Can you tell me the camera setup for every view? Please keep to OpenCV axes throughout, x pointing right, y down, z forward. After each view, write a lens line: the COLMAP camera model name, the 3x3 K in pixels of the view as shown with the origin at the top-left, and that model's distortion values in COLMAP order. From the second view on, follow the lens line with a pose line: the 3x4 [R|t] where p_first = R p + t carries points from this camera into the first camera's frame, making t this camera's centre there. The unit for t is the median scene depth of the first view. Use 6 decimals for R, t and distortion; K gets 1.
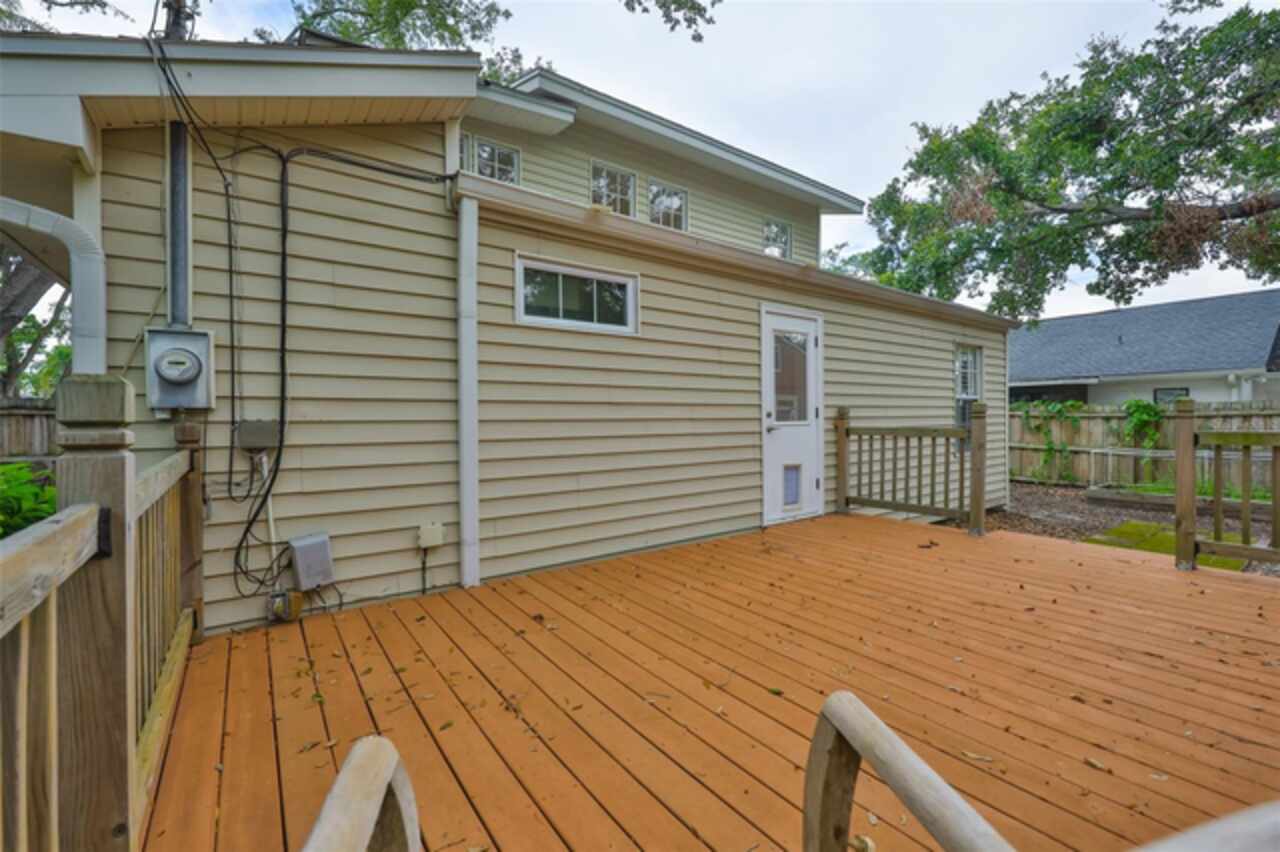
lens RADIAL K [[543.3, 0, 642.9], [0, 543.3, 418.0], [0, 0, 1]] dist [-0.002855, 0.000686]
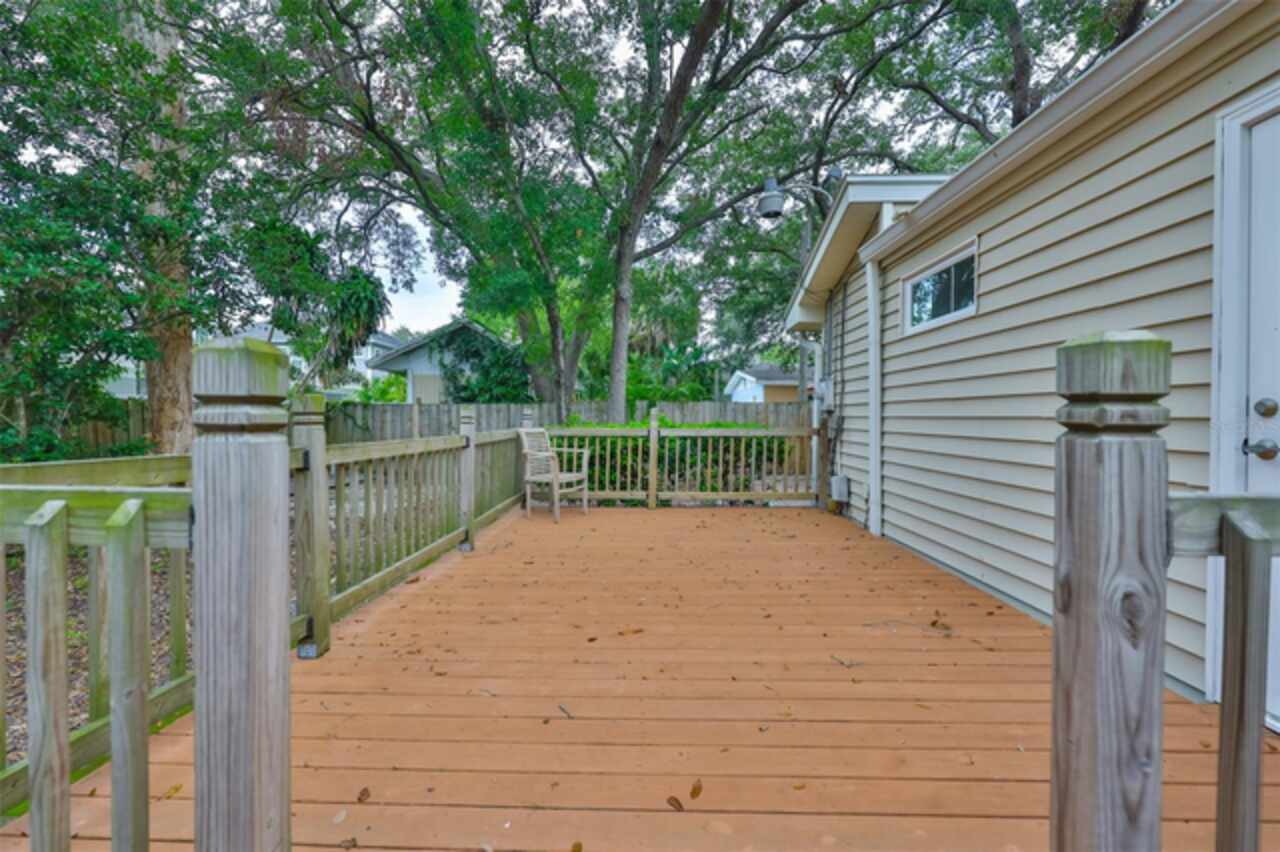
lens RADIAL K [[543.3, 0, 639.2], [0, 543.3, 421.5], [0, 0, 1]] dist [-0.002855, 0.000686]
pose [[-0.603587, 0.014418, -0.797167, 0.706411], [0.009556, 0.999895, 0.010849, -0.003507], [0.797240, -0.001069, -0.603662, 0.825301]]
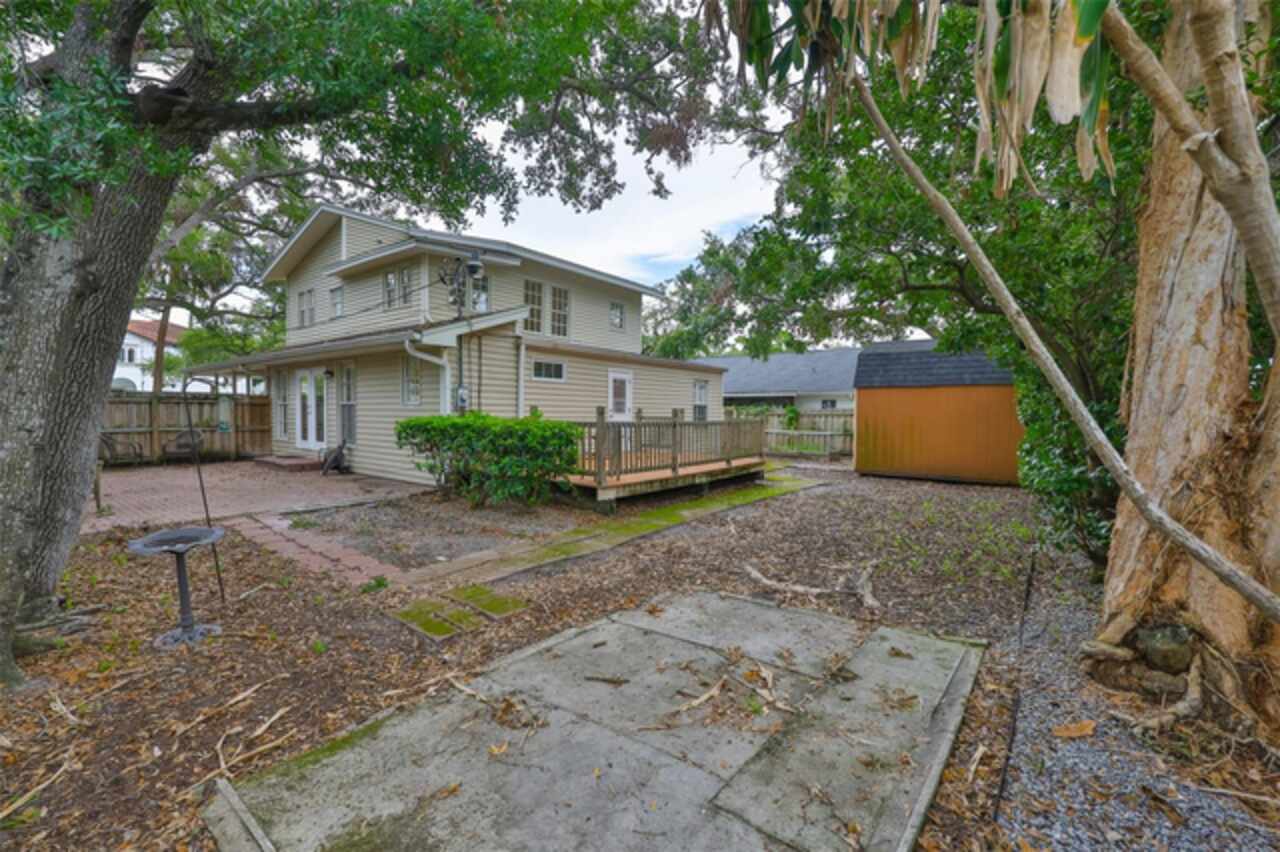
lens RADIAL K [[543.3, 0, 641.4], [0, 543.3, 426.7], [0, 0, 1]] dist [-0.002855, 0.000686]
pose [[0.961021, 0.010498, 0.276275, -0.318788], [-0.018004, 0.999534, 0.024648, 0.004020], [-0.275888, -0.028661, 0.960762, -1.424054]]
